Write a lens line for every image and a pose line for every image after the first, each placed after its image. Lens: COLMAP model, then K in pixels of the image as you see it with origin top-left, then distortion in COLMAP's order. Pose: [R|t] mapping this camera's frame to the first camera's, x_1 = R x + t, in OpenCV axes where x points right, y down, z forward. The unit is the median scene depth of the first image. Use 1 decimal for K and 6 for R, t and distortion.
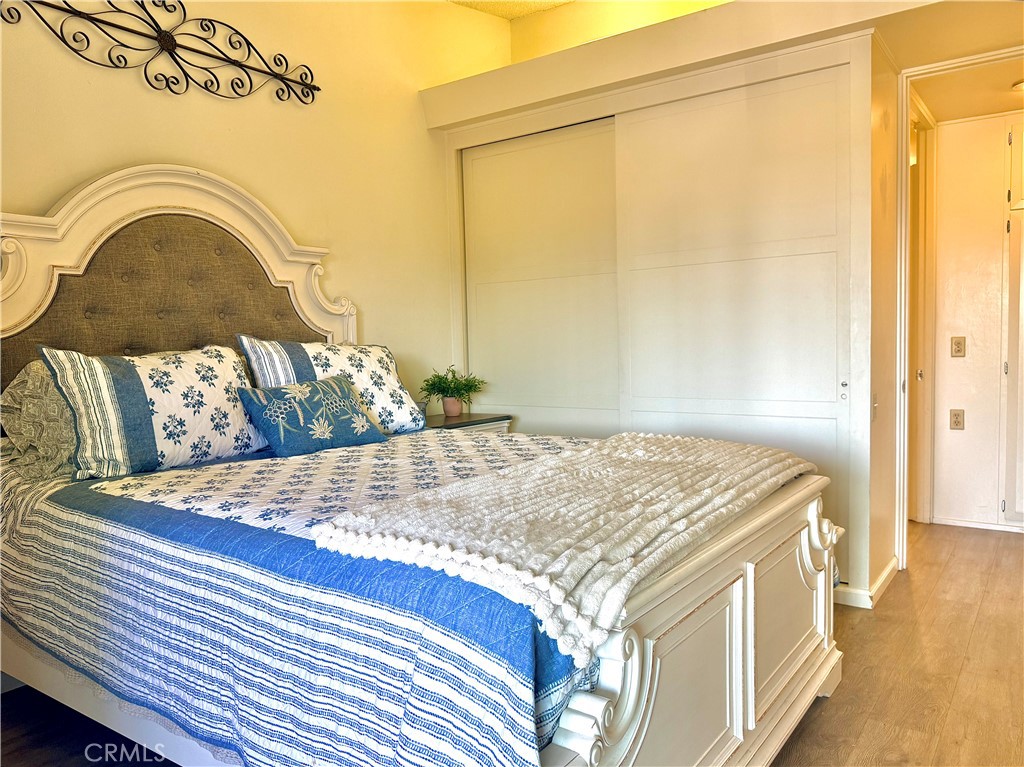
lens RADIAL K [[749.5, 0, 508.4], [0, 749.5, 387.3], [0, 0, 1]] dist [0.039318, -0.042364]
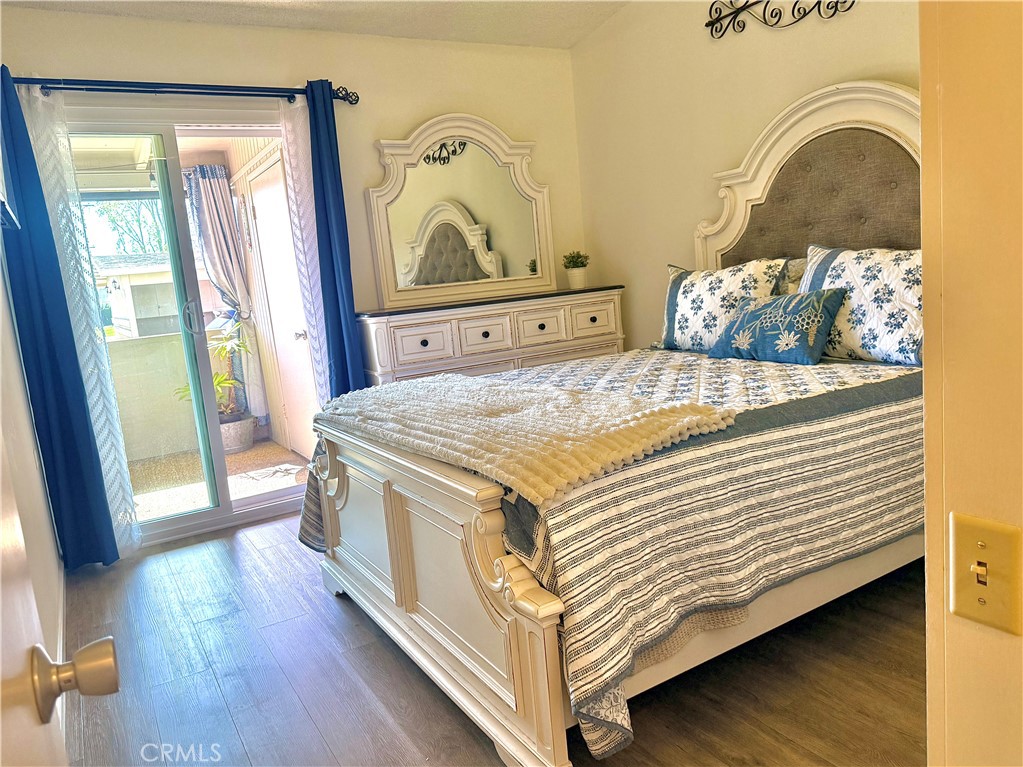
lens RADIAL K [[726.3, 0, 511.5], [0, 726.3, 383.5], [0, 0, 1]] dist [0.071565, -0.098863]
pose [[-0.371231, 0.197012, -0.907399, 0.917554], [0.042279, 0.979805, 0.195436, -0.113043], [0.927578, 0.034188, -0.372063, 1.135462]]
